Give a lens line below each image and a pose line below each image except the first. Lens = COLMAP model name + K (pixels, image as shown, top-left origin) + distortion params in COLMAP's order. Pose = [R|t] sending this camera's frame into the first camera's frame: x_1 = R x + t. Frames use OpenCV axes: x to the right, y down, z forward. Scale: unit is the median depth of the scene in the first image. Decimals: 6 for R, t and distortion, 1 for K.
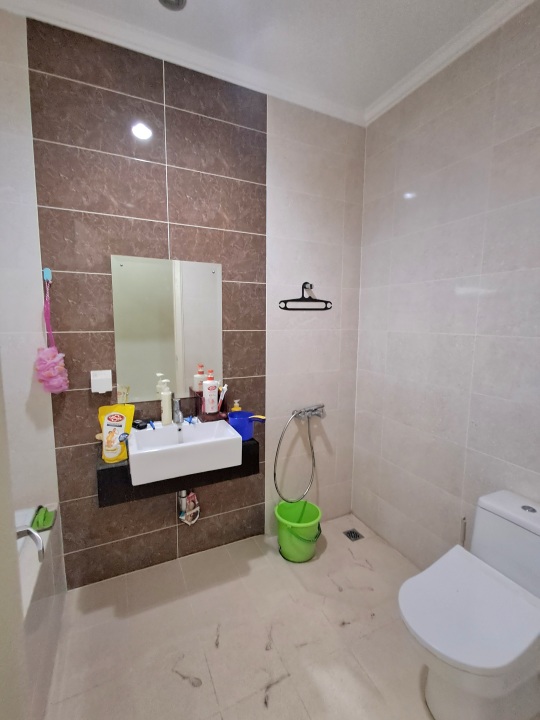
lens RADIAL K [[326.9, 0, 268.4], [0, 326.9, 357.5], [0, 0, 1]] dist [0.013498, -0.001411]
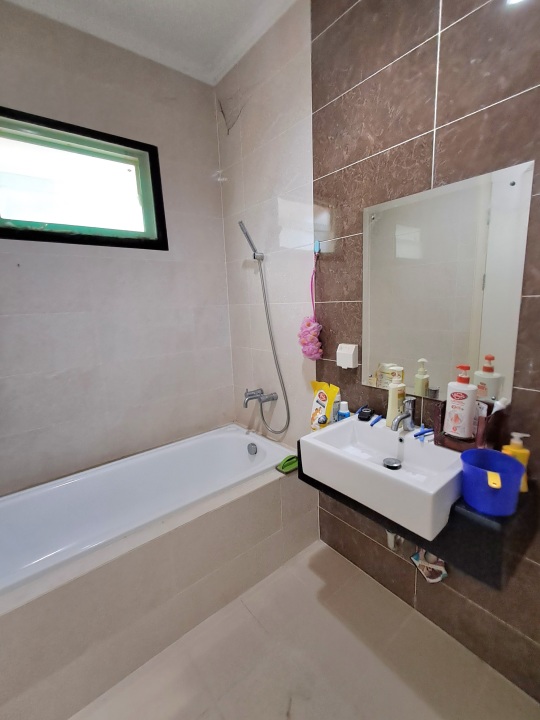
lens RADIAL K [[326.9, 0, 270.1], [0, 326.9, 356.9], [0, 0, 1]] dist [0.013498, -0.001411]
pose [[0.250929, 0.150232, -0.956277, 0.293054], [-0.072647, 0.988020, 0.136157, -0.031252], [0.965276, 0.035305, 0.258837, 0.512484]]
